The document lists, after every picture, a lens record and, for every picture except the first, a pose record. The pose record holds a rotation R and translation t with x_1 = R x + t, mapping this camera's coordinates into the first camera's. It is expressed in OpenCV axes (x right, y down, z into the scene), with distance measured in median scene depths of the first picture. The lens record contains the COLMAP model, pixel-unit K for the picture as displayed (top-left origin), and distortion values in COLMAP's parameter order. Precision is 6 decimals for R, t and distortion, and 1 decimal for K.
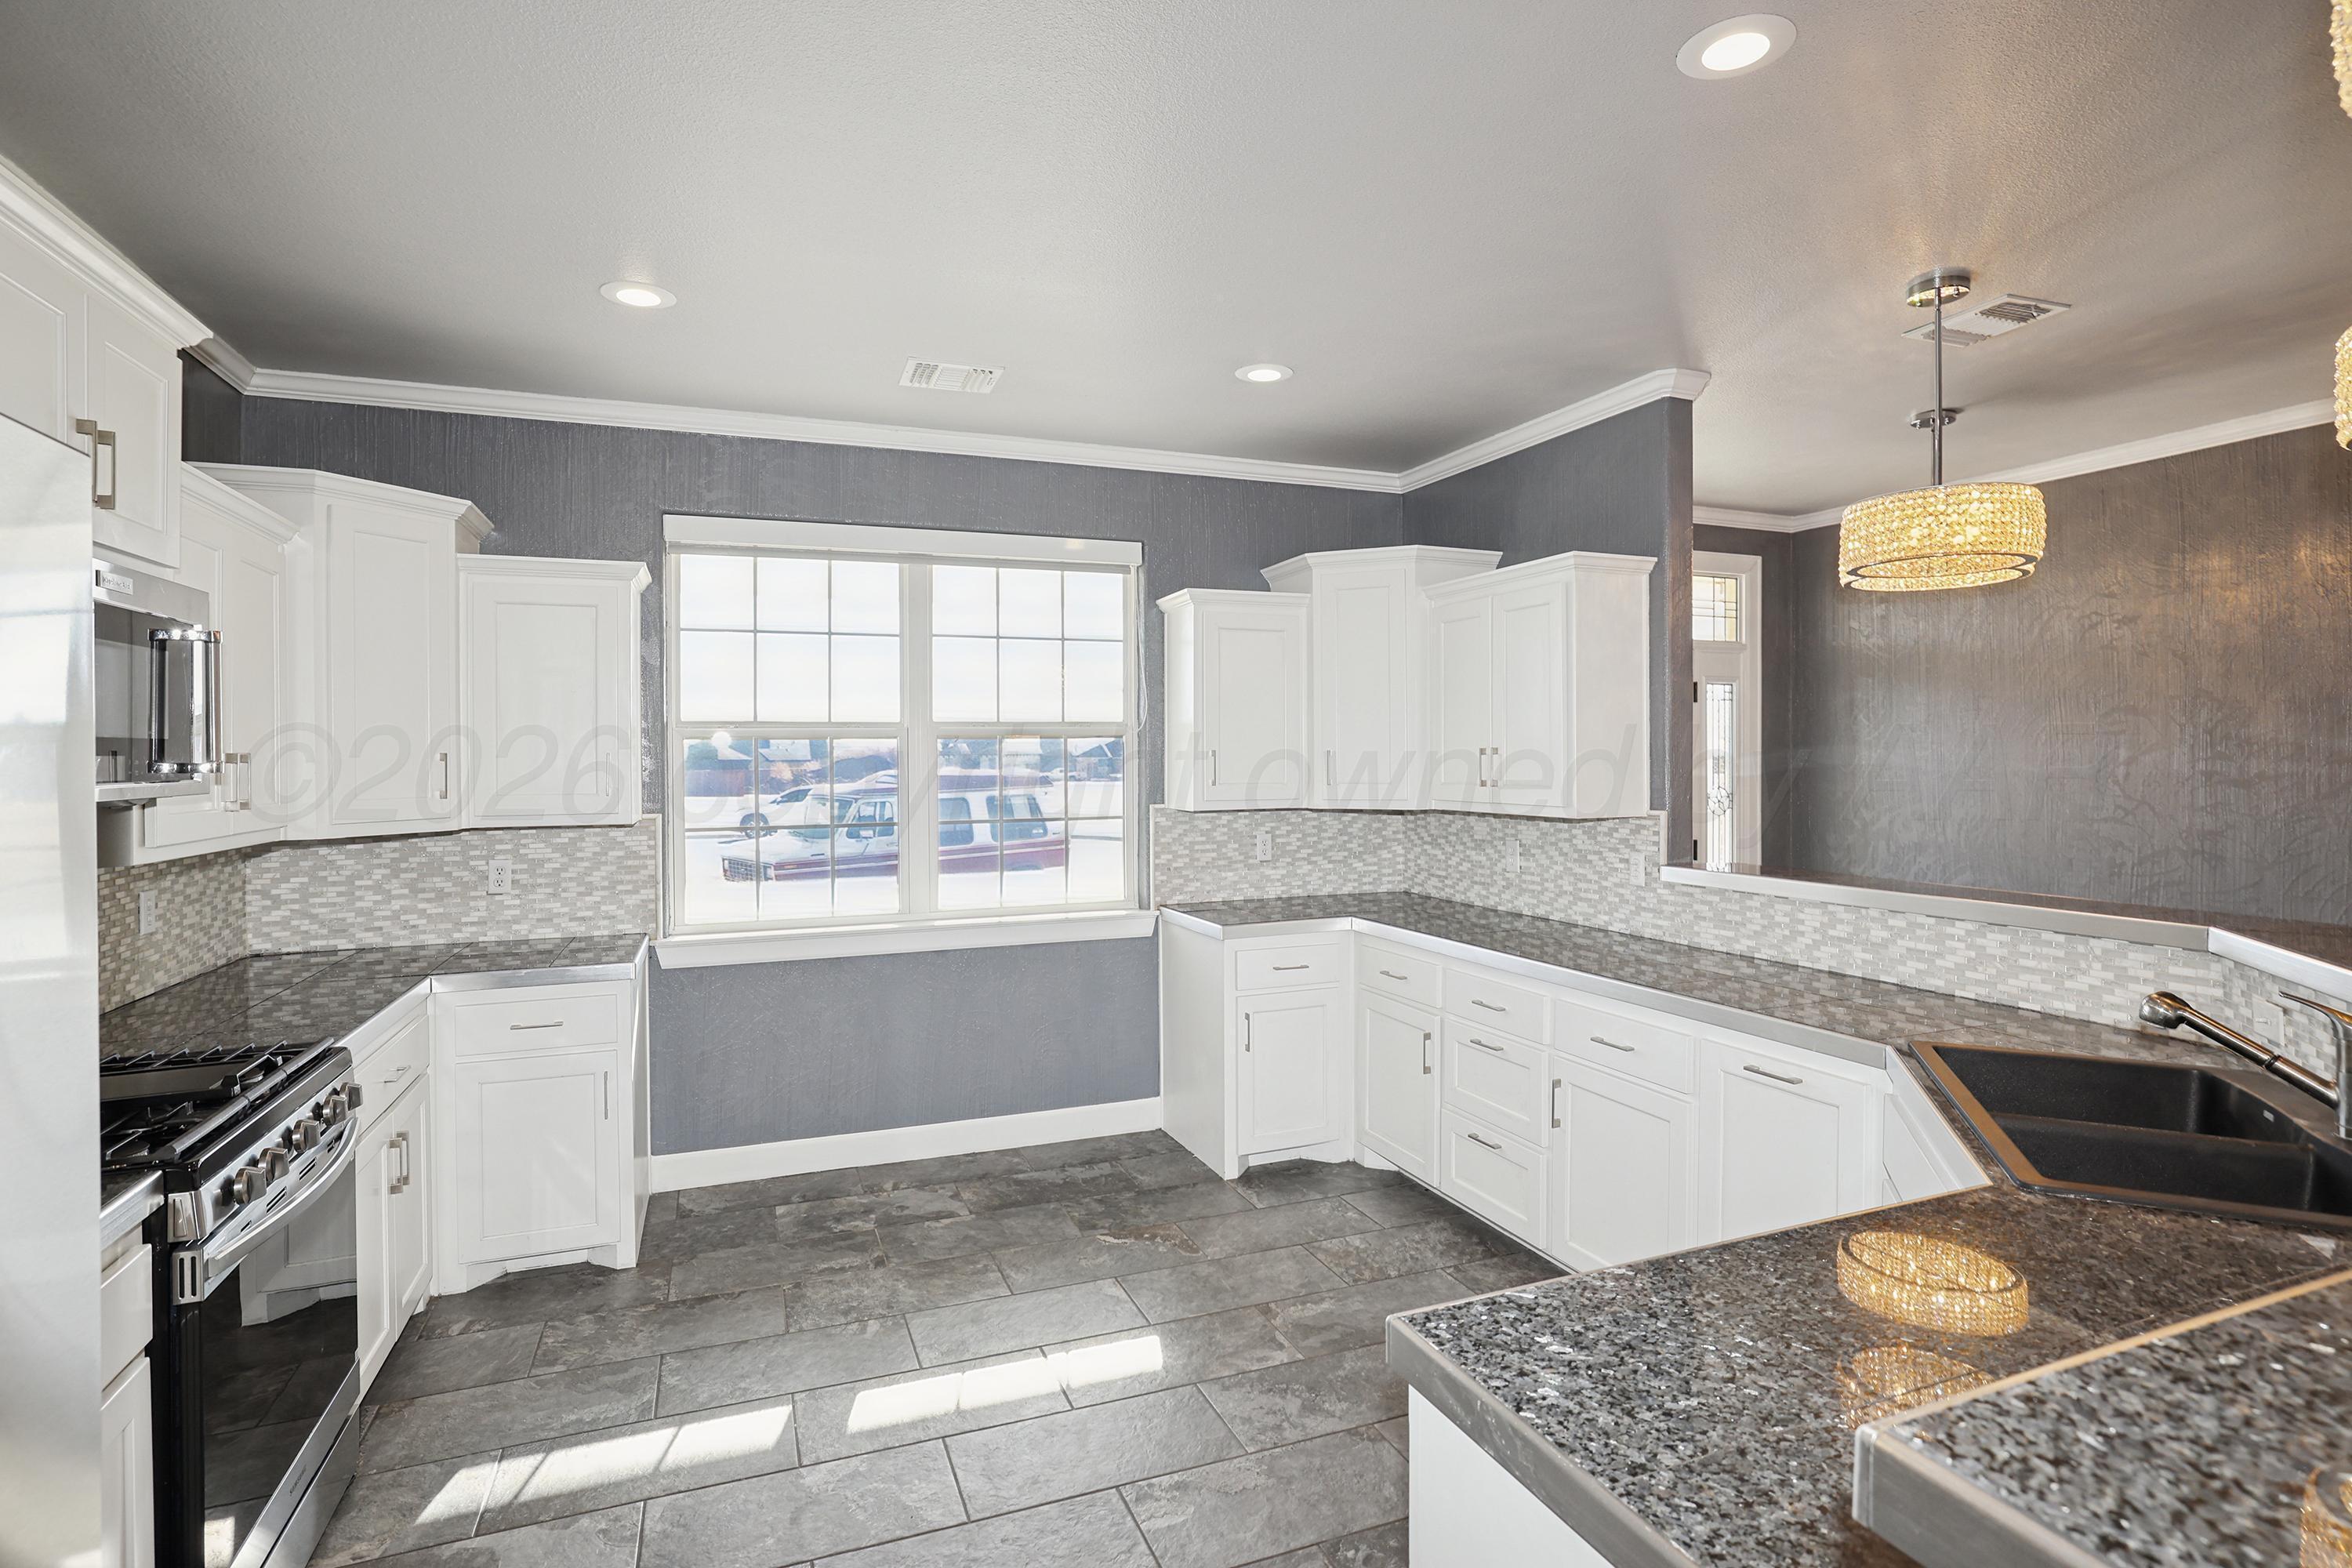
lens RADIAL K [[1174.4, 0, 1162.7], [0, 1174.4, 748.2], [0, 0, 1]] dist [-0.016866, 0.006431]
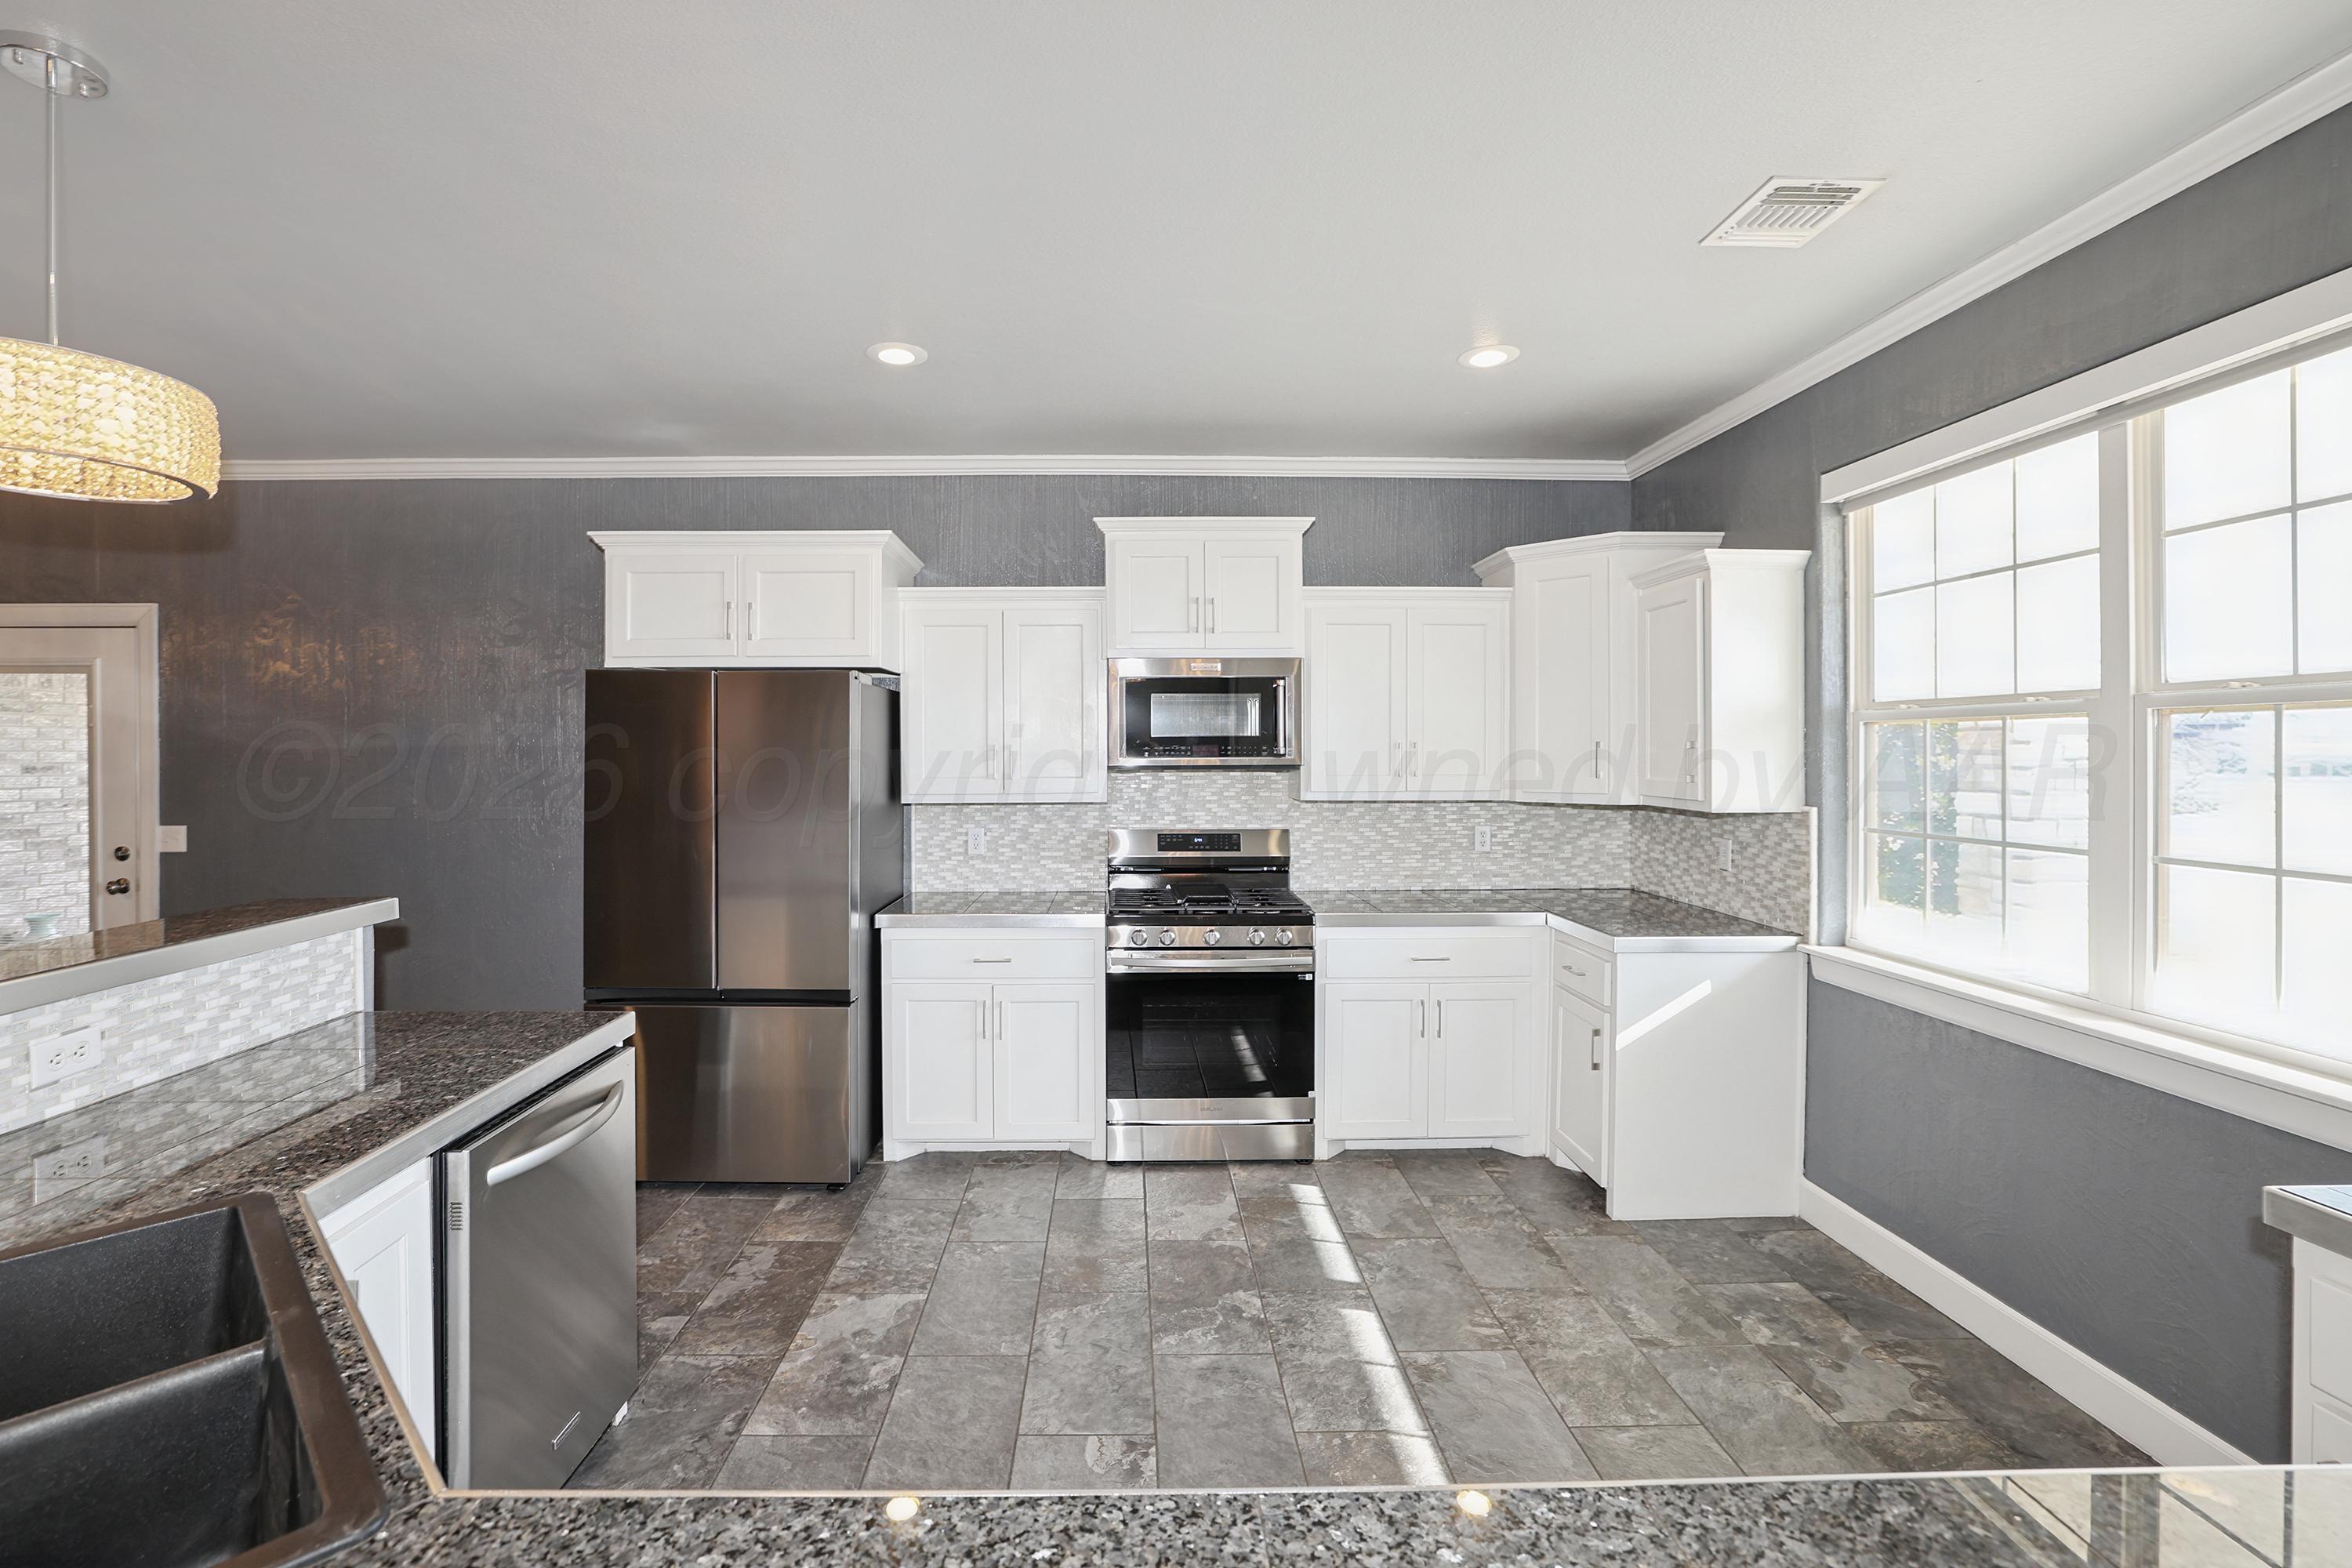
lens RADIAL K [[1044.2, 0, 1166.6], [0, 1044.2, 760.9], [0, 0, 1]] dist [-0.002486, 0.001706]
pose [[-0.325005, 0.011699, -0.945640, 0.498740], [0.003261, 0.999931, 0.011250, 0.009255], [0.945707, 0.000572, -0.325021, 0.789587]]
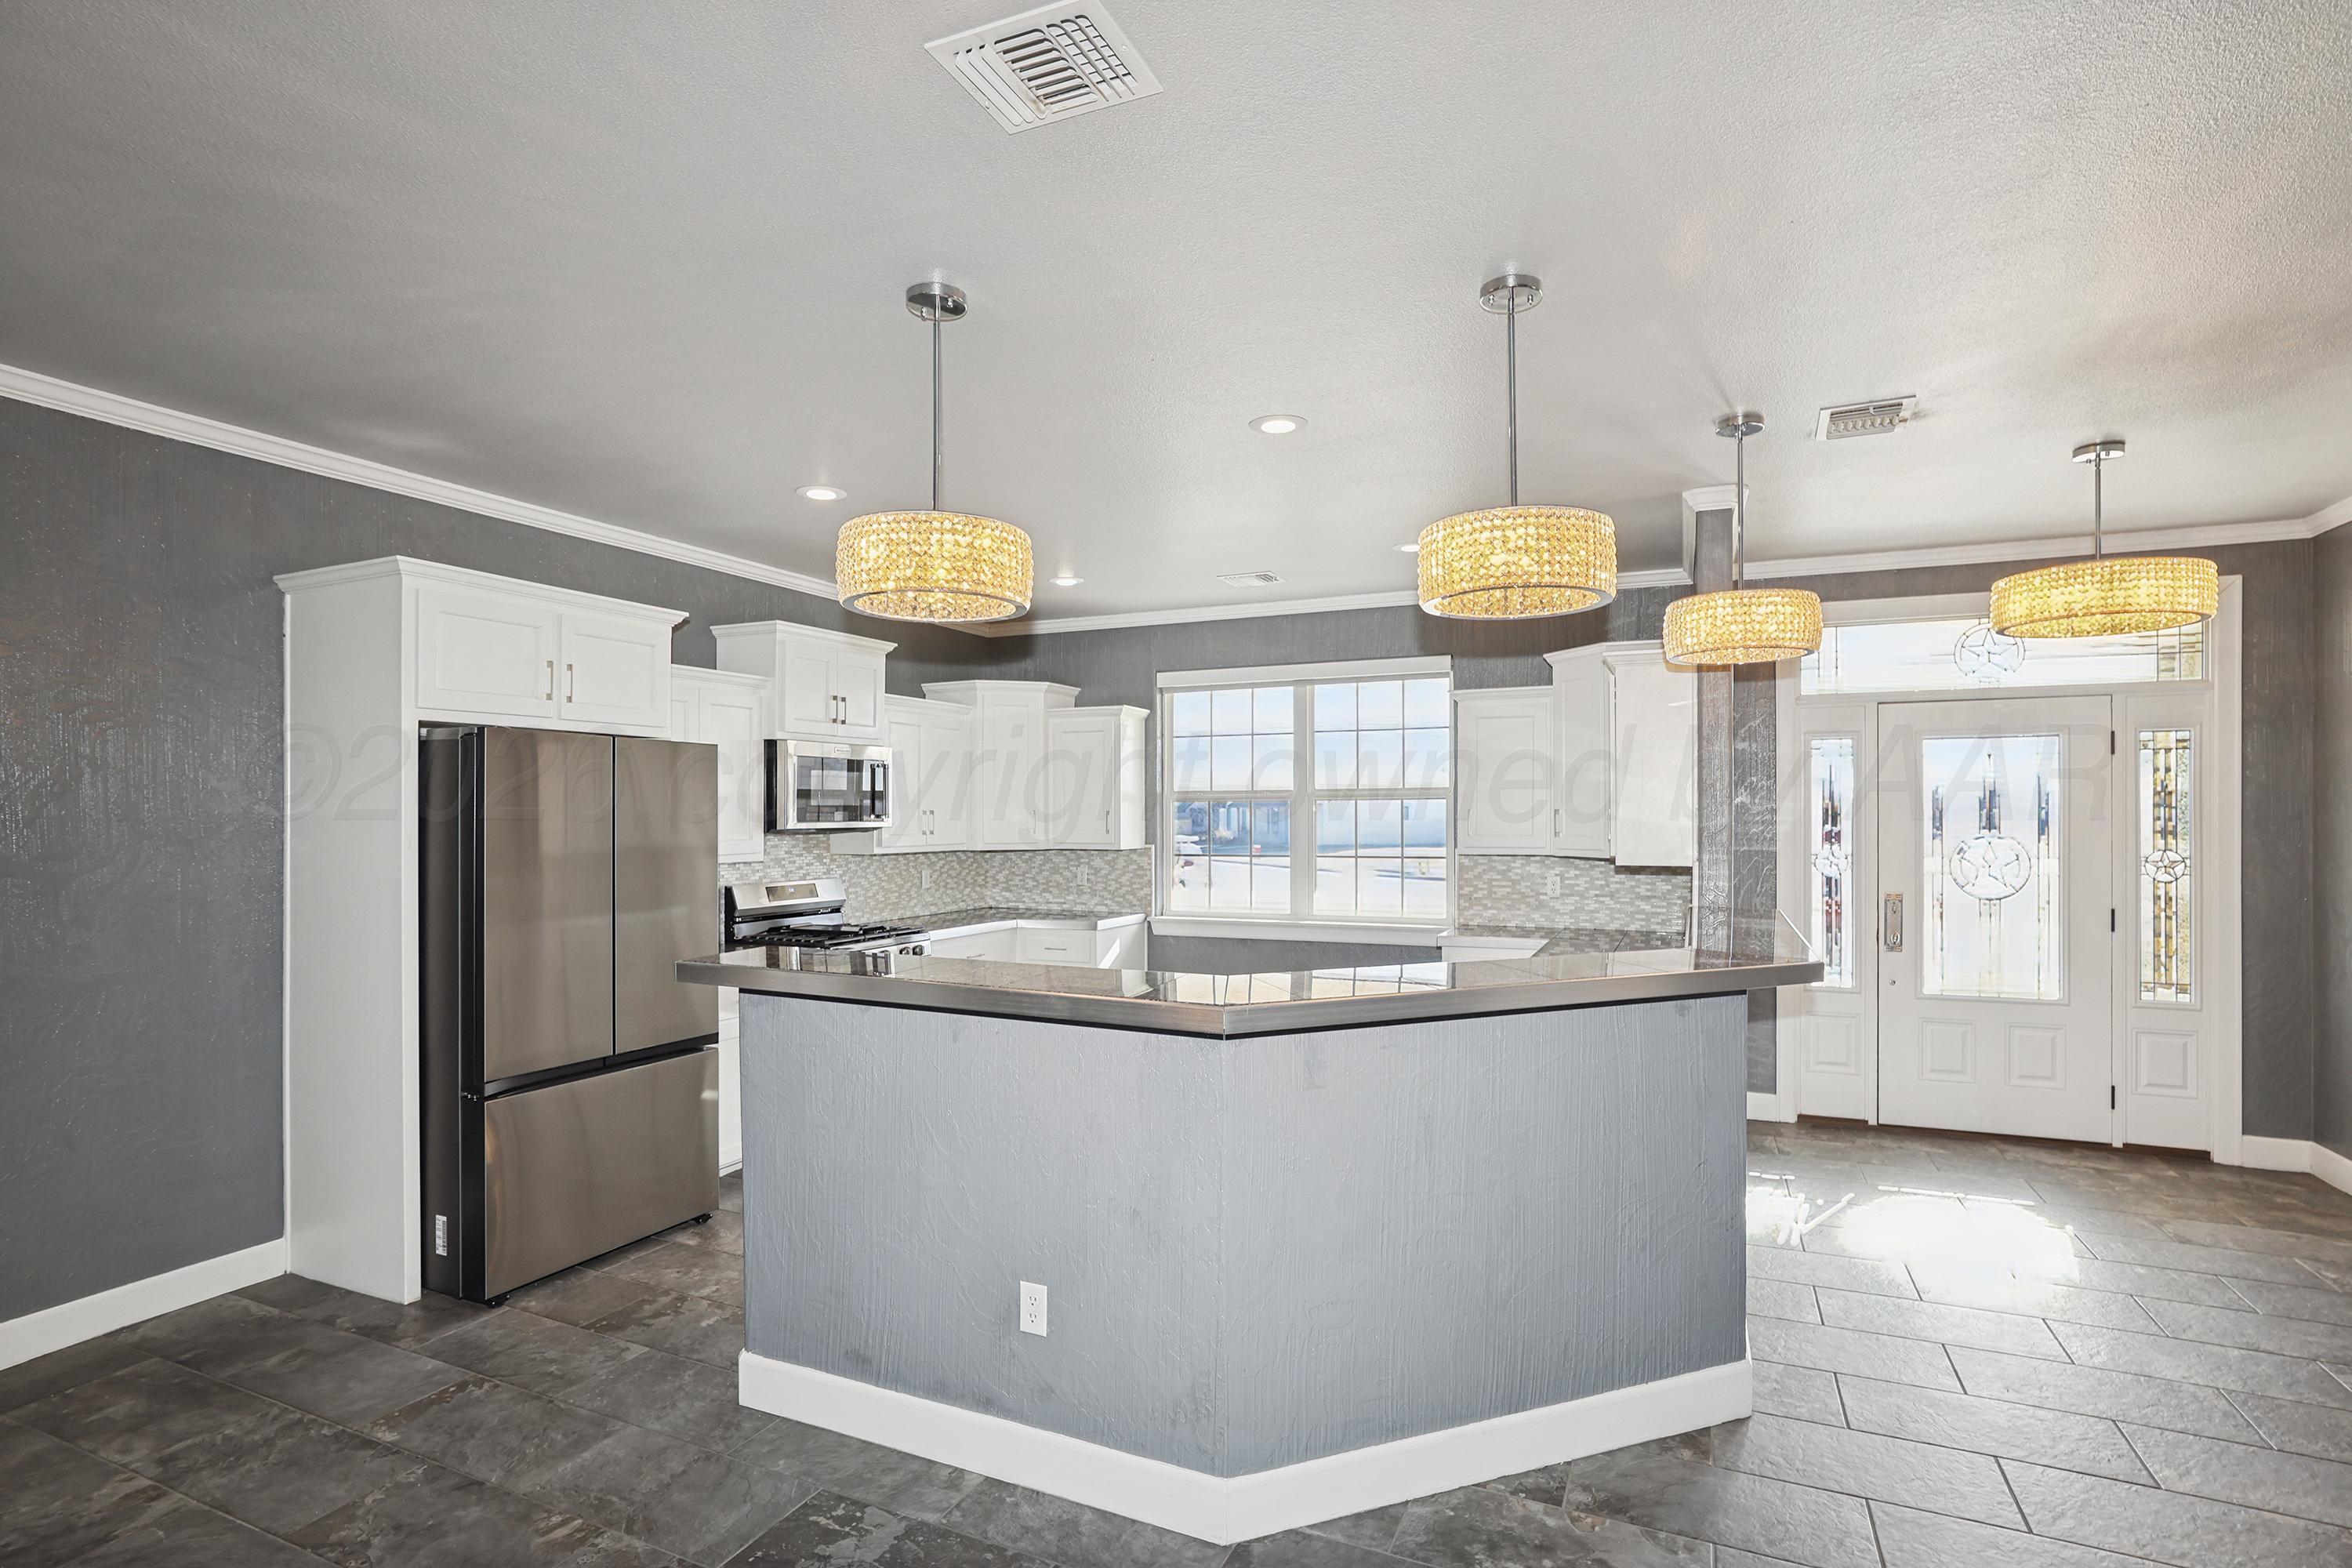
lens RADIAL K [[1133.6, 0, 1166.6], [0, 1133.6, 802.5], [0, 0, 1]] dist [-0.019712, -0.000428]
pose [[0.696969, -0.003020, -0.717095, 0.792001], [0.001388, 0.999995, -0.002863, -0.002425], [0.717100, 0.001000, 0.696970, -0.158863]]
